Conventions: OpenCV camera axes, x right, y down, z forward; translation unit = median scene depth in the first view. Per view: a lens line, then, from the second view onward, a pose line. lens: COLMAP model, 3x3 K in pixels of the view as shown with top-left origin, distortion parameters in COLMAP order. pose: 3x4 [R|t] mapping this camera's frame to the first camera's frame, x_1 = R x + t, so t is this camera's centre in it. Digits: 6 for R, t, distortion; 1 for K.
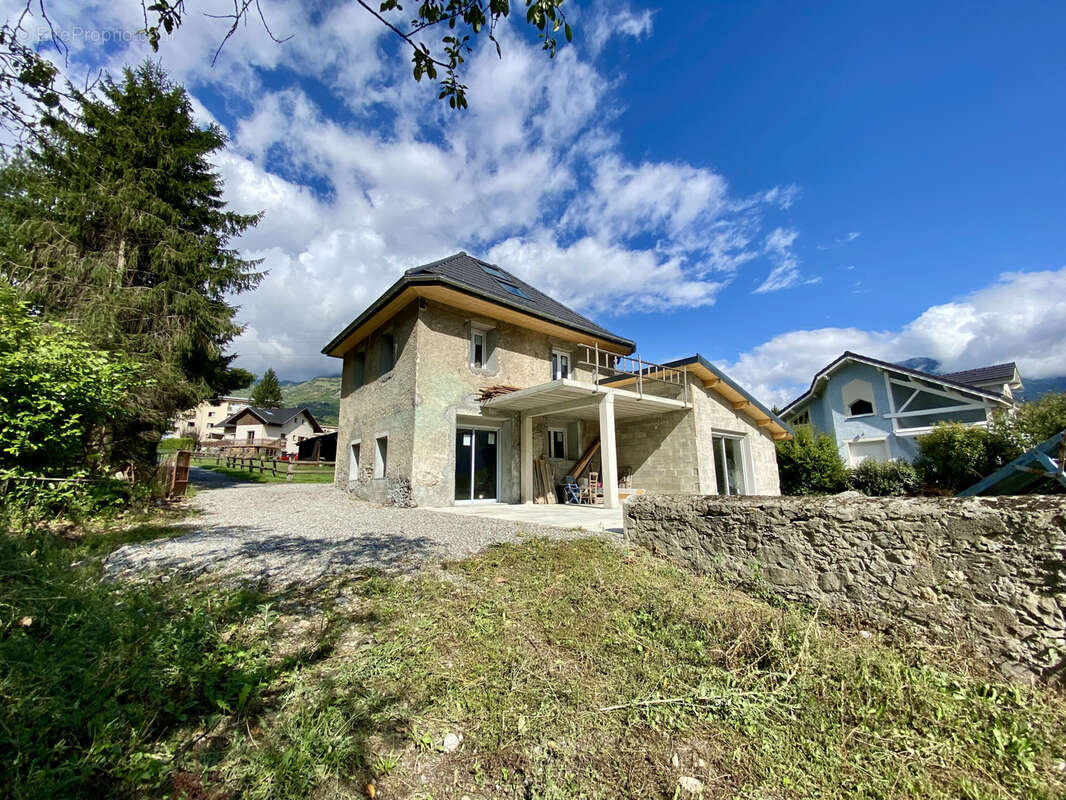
lens RADIAL K [[434.2, 0, 533.3], [0, 434.2, 406.3], [0, 0, 1]] dist [0.030076, -0.019871]
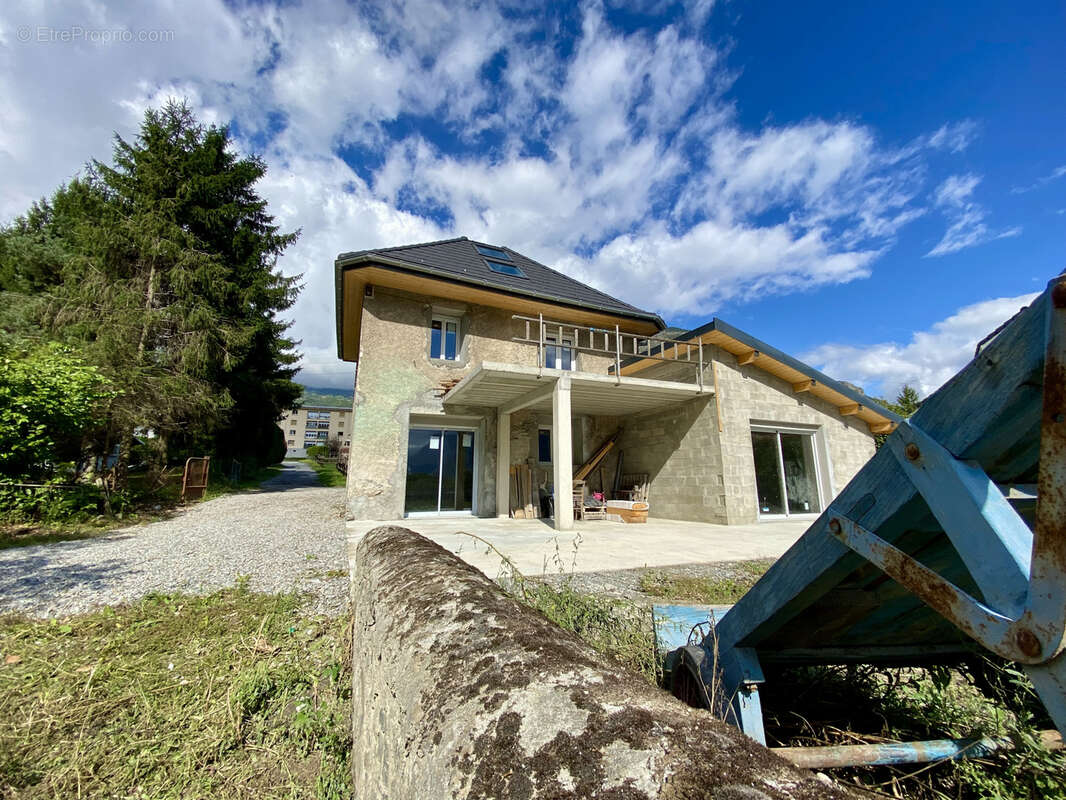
lens RADIAL K [[434.9, 0, 528.1], [0, 434.9, 402.1], [0, 0, 1]] dist [0.020811, -0.019908]
pose [[0.959165, -0.045682, -0.279135, 0.188129], [0.041498, 0.998920, -0.020883, 0.015435], [0.279787, 0.008447, 0.960025, 0.145291]]
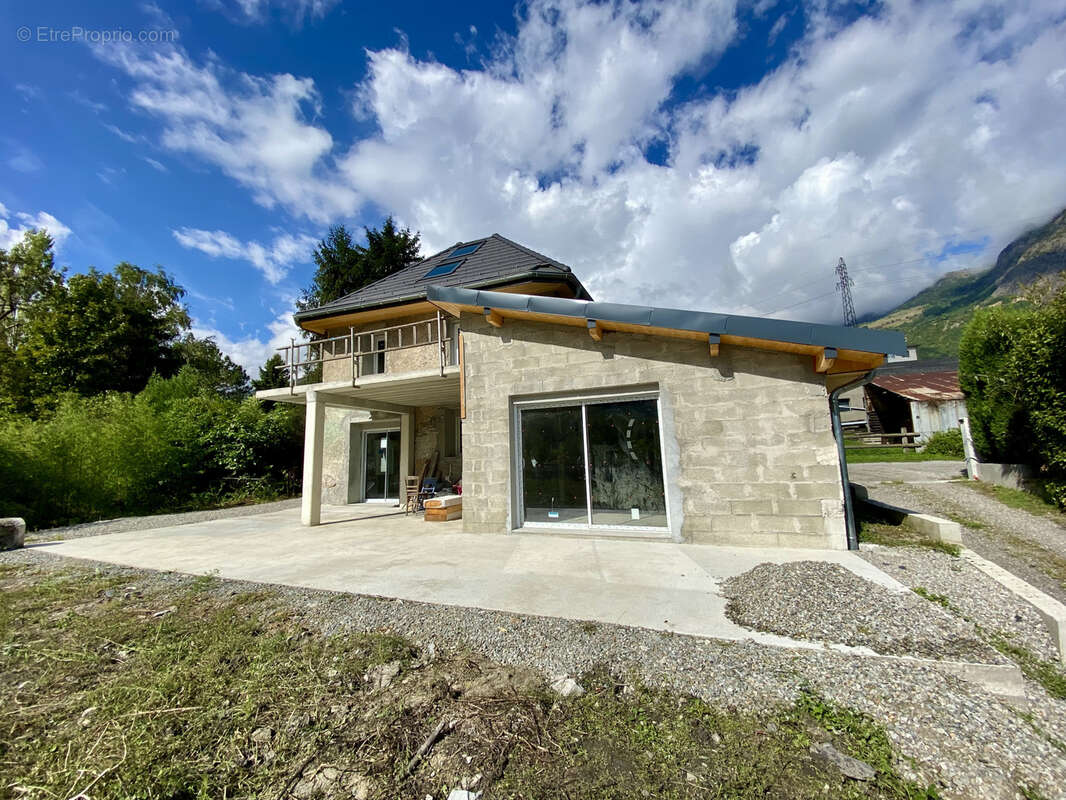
lens RADIAL K [[433.1, 0, 539.0], [0, 433.1, 421.8], [0, 0, 1]] dist [0.017703, -0.020203]
pose [[0.477059, -0.086725, -0.874582, 0.654153], [0.178110, 0.984011, -0.000422, 0.064479], [0.860634, -0.155570, 0.484878, 0.559205]]
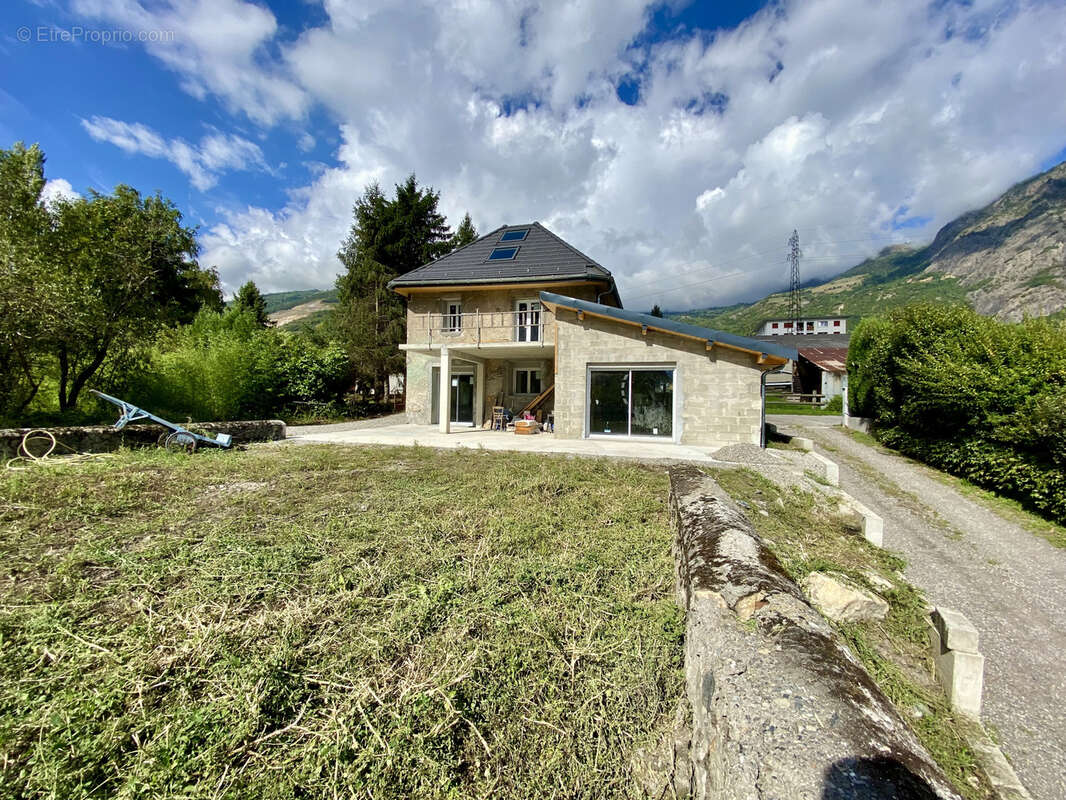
lens RADIAL K [[437.8, 0, 531.8], [0, 437.8, 402.8], [0, 0, 1]] dist [0.020685, -0.021009]
pose [[0.563233, 0.017936, -0.826104, 0.823007], [0.118120, 0.987749, 0.101980, 0.018363], [0.817812, -0.155018, 0.554214, 0.264351]]
